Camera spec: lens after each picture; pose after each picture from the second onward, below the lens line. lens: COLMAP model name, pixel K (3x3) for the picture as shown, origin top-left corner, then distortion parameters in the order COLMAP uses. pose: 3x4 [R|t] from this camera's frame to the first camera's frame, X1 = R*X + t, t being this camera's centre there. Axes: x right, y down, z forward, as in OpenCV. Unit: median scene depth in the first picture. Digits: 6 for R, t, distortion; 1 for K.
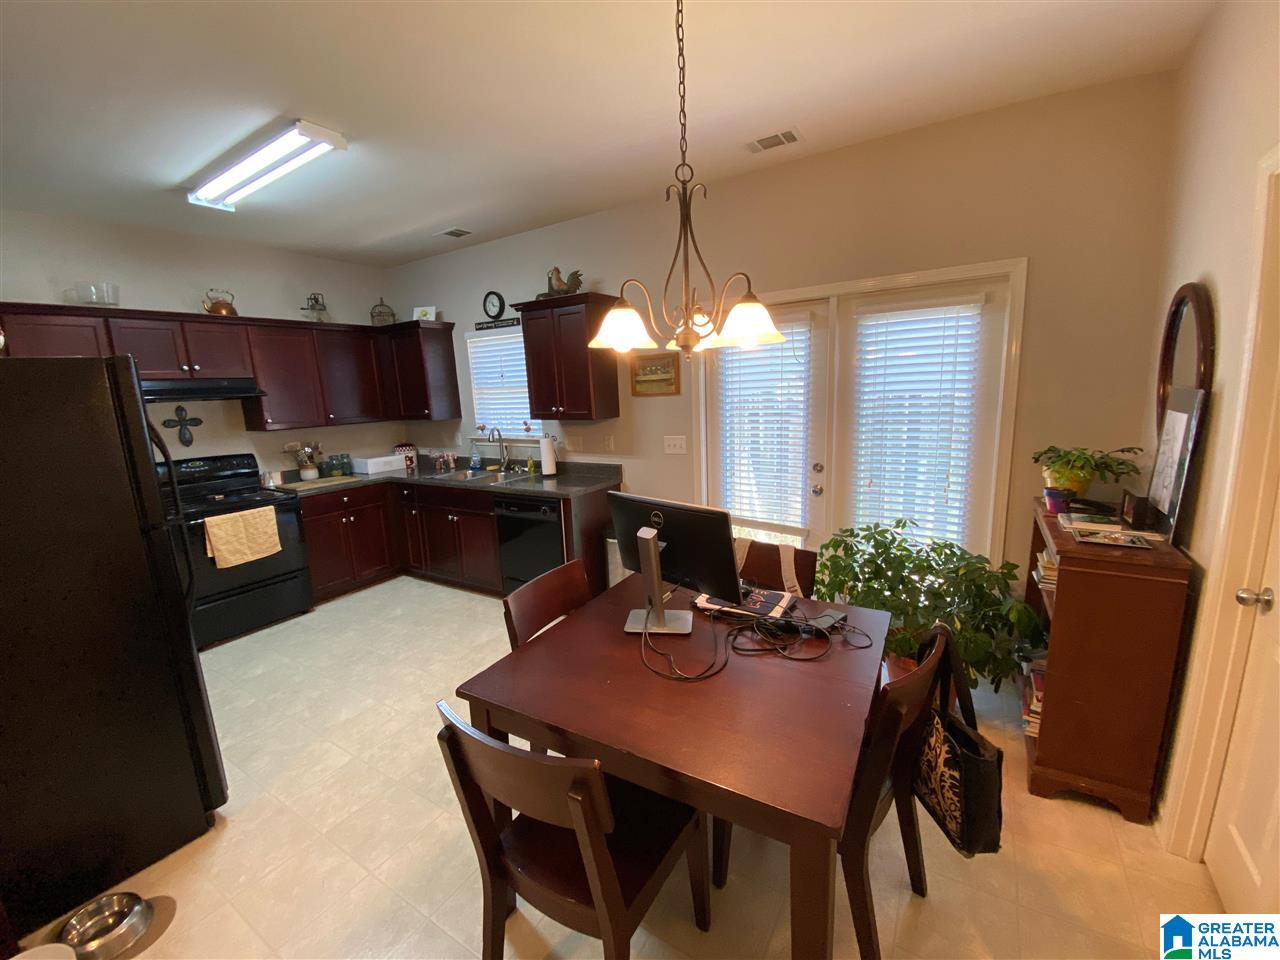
lens RADIAL K [[520.2, 0, 640.0], [0, 520.2, 480.0], [0, 0, 1]] dist [0.024241, -0.019555]
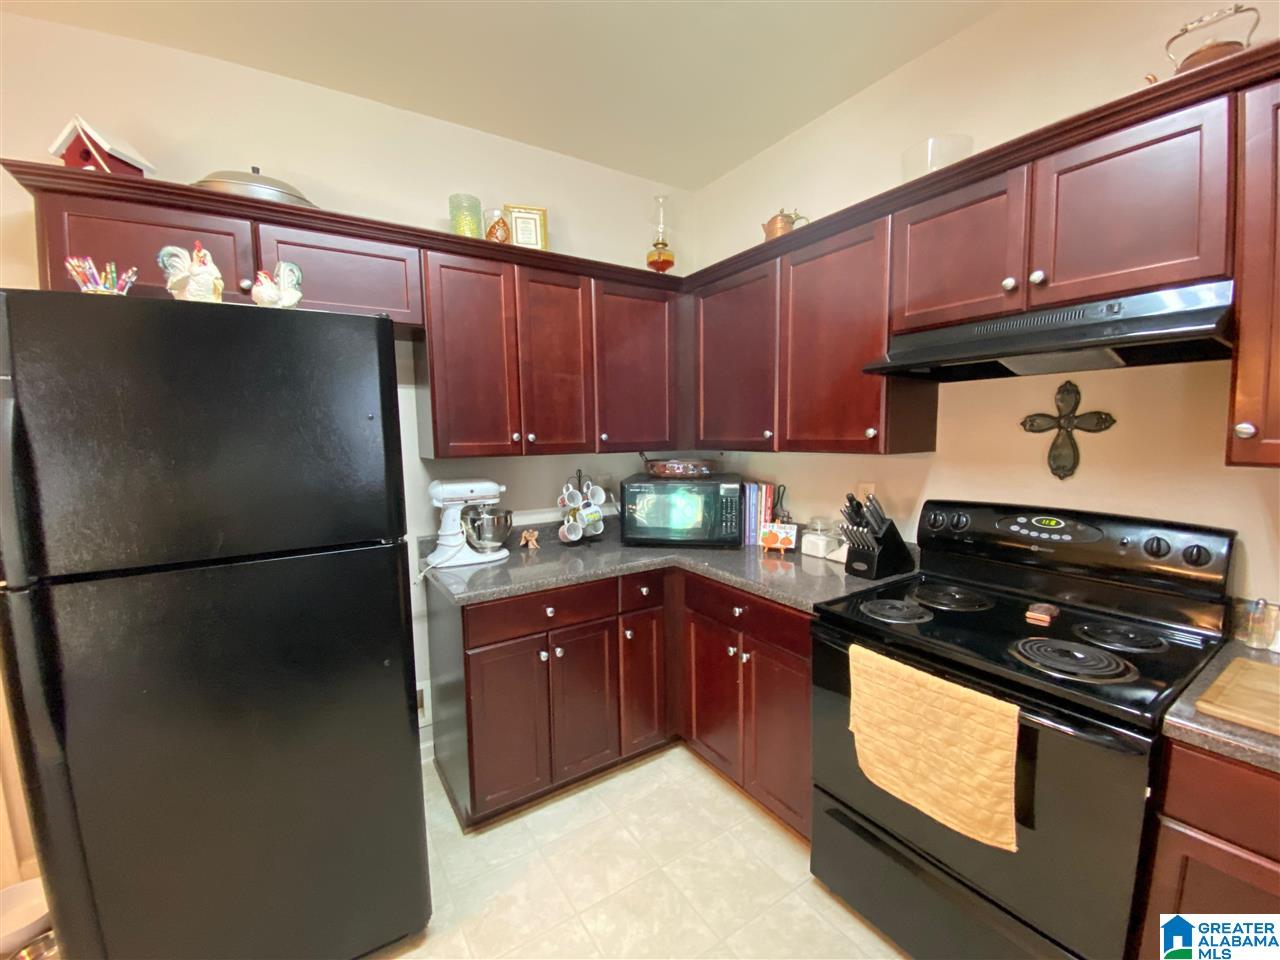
lens RADIAL K [[520.2, 0, 640.0], [0, 520.2, 480.0], [0, 0, 1]] dist [0.024241, -0.019555]
pose [[-0.408673, 0.132059, -0.903076, -0.304682], [-0.133541, 0.970175, 0.202303, -0.090418], [0.902858, 0.203273, -0.378850, 0.750747]]
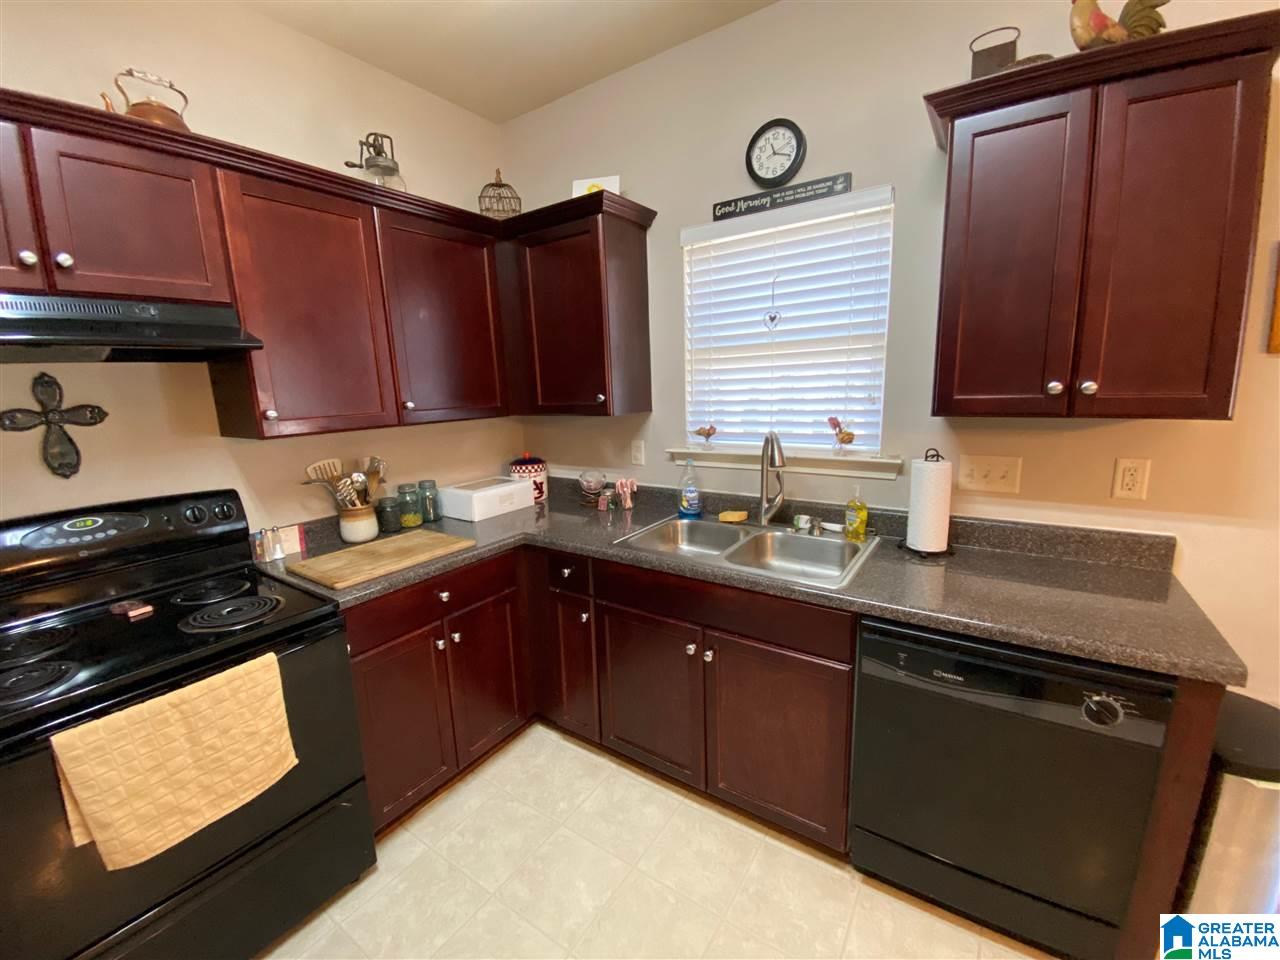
lens RADIAL K [[520.2, 0, 640.0], [0, 520.2, 480.0], [0, 0, 1]] dist [0.024241, -0.019555]
pose [[0.999313, 0.014022, -0.034319, -0.370996], [-0.013658, 0.999848, 0.010821, -0.063573], [0.034466, -0.010345, 0.999352, 0.550126]]
